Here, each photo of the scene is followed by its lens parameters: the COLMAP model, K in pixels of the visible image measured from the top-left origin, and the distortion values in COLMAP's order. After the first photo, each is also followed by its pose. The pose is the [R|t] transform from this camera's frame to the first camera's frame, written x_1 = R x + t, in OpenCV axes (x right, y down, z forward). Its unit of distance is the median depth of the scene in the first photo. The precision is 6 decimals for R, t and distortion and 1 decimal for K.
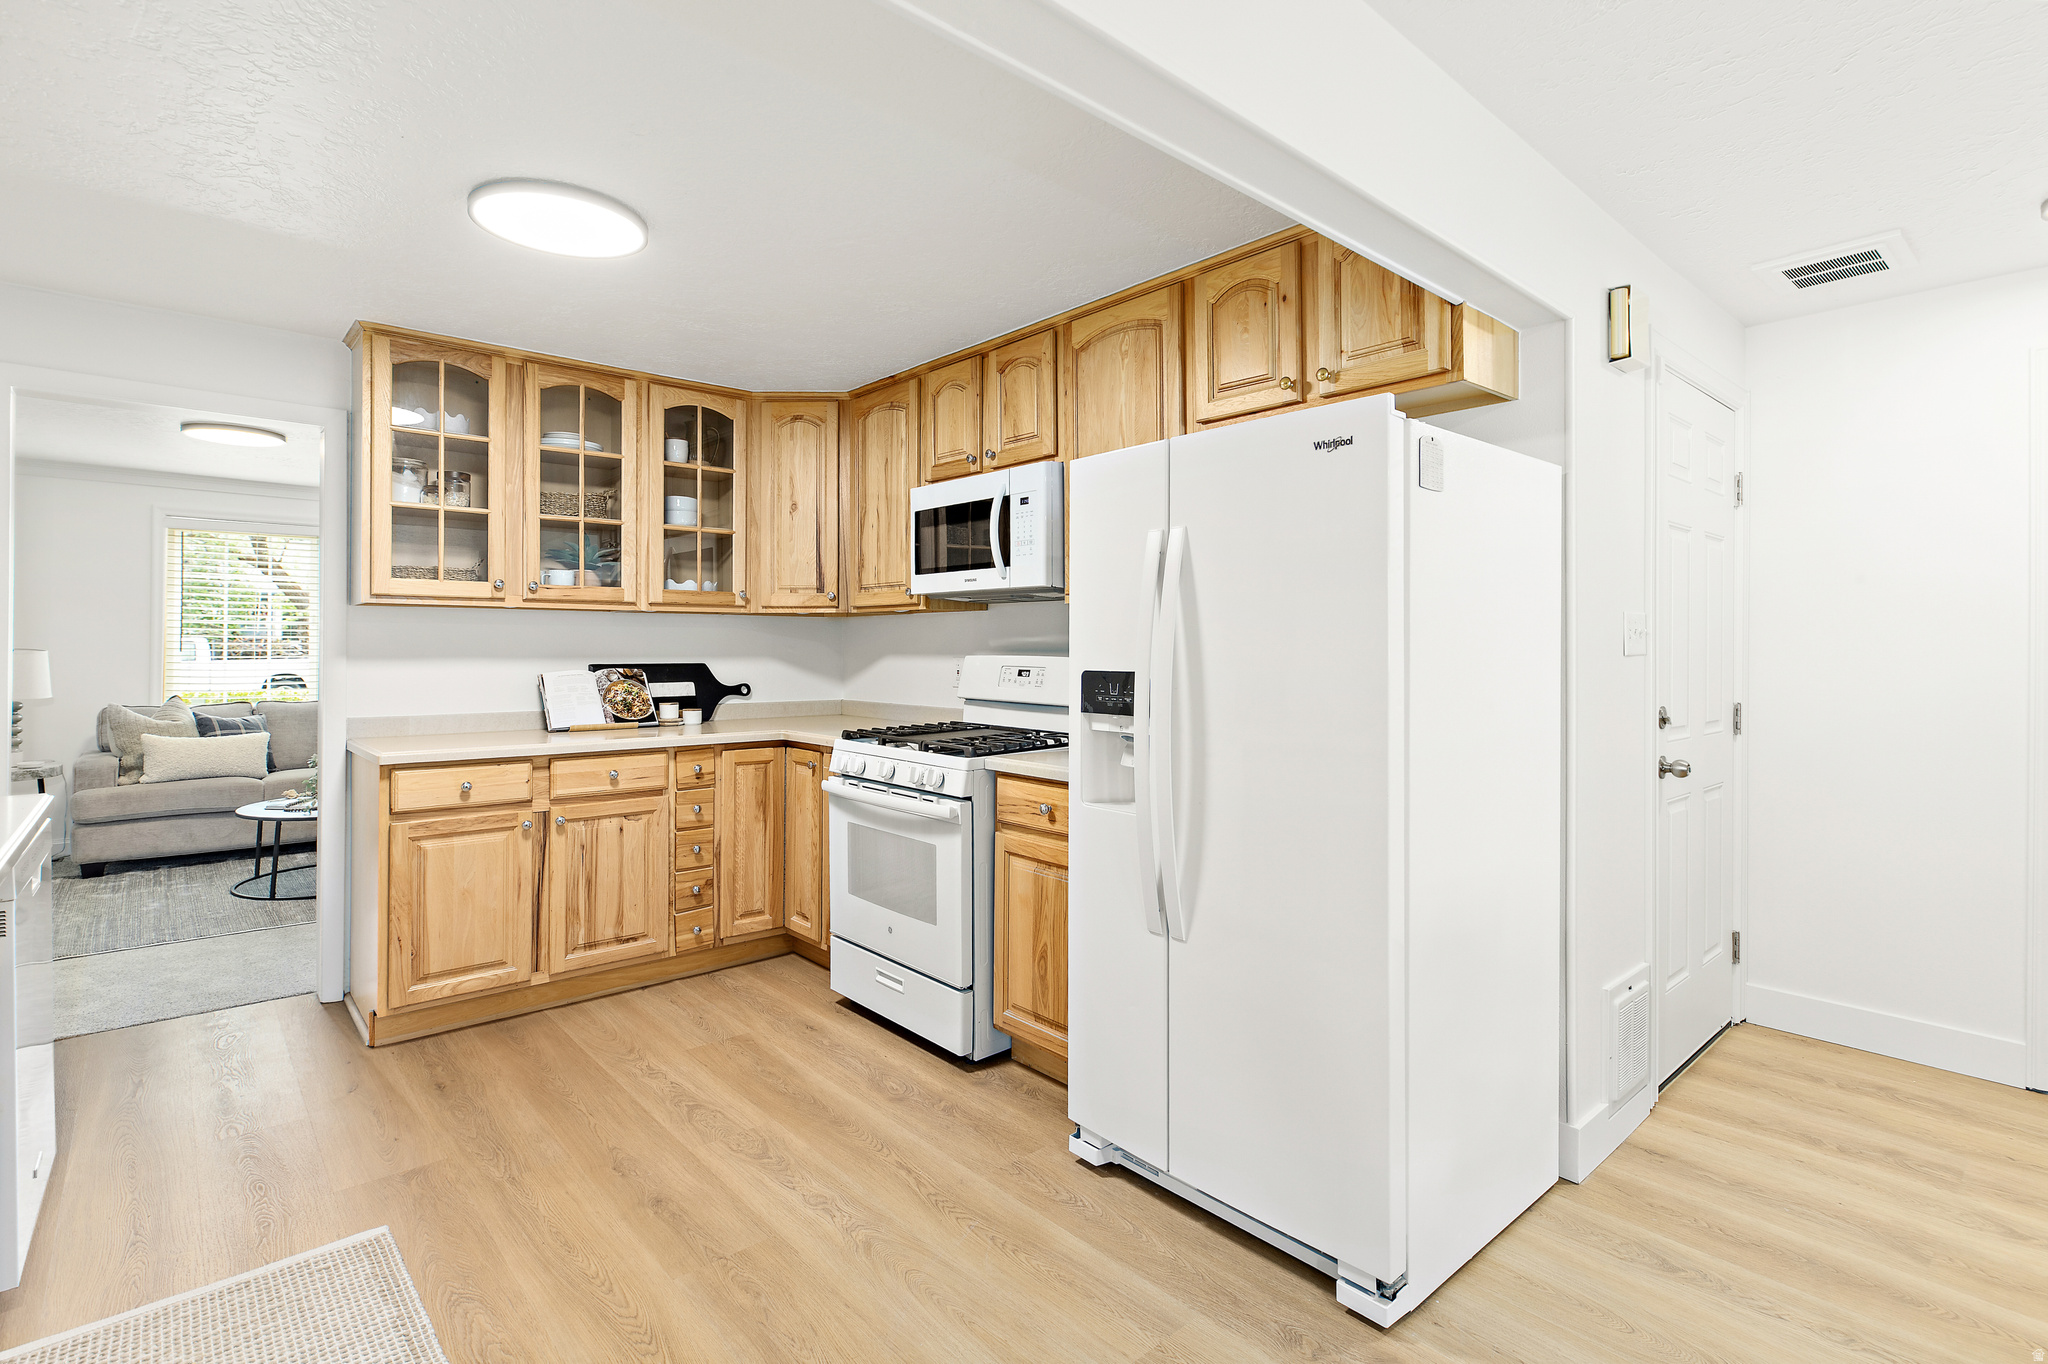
lens RADIAL K [[973.7, 0, 1028.0], [0, 973.7, 644.5], [0, 0, 1]] dist [-0.000223, 0.000262]
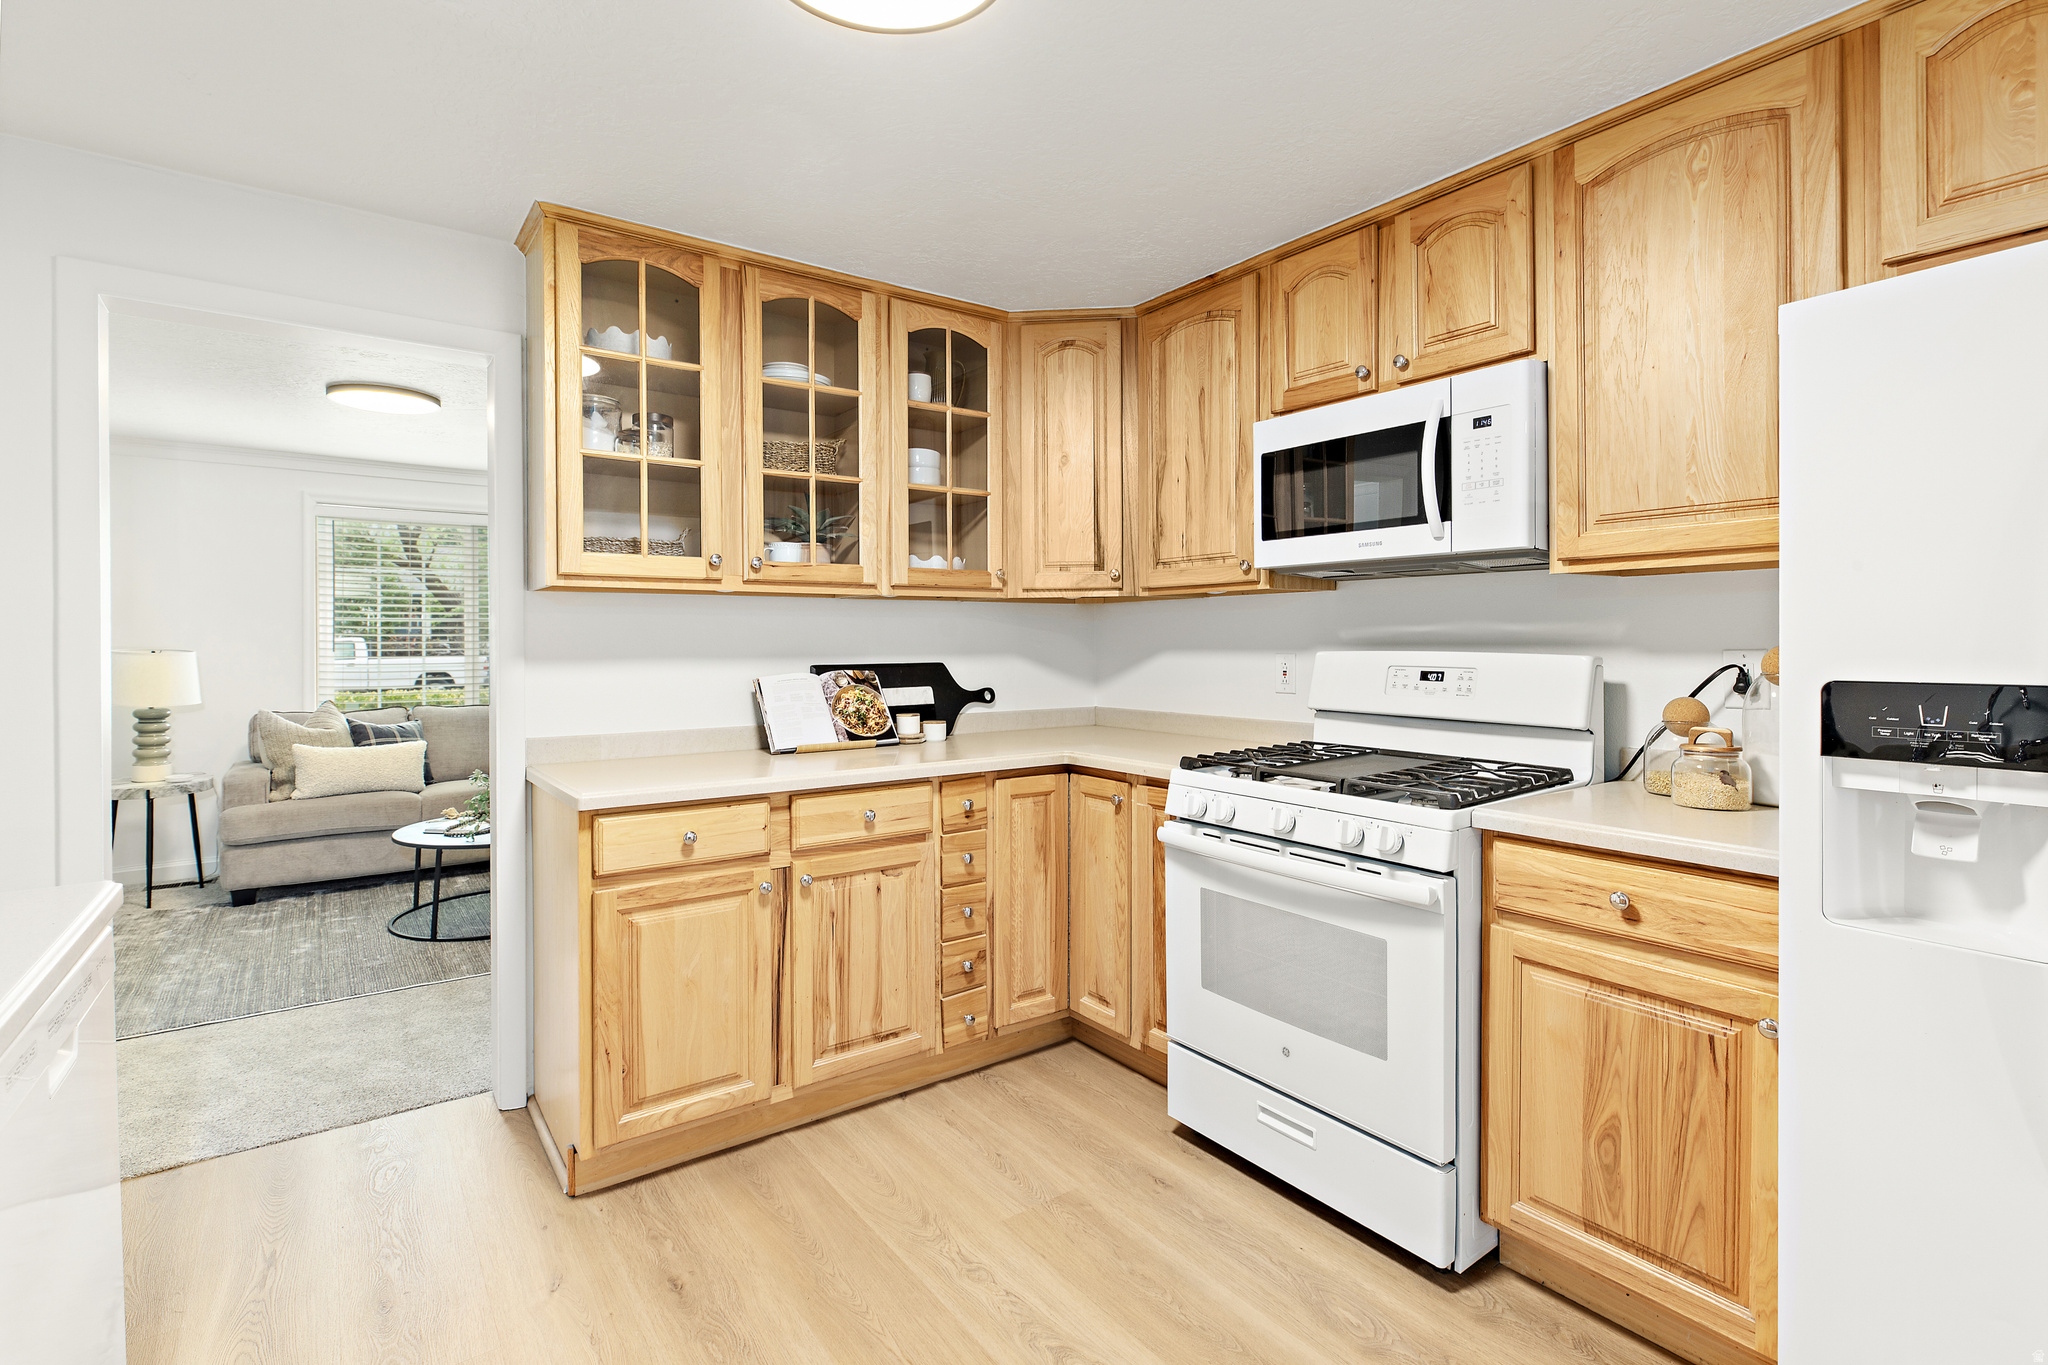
lens RADIAL K [[957.5, 0, 1040.5], [0, 957.5, 647.3], [0, 0, 1]] dist [-0.003619, -0.000393]
pose [[0.996260, -0.006630, -0.086148, -0.225411], [0.007469, 0.999928, 0.009418, -0.000060], [0.086079, -0.010026, 0.996238, 0.279287]]
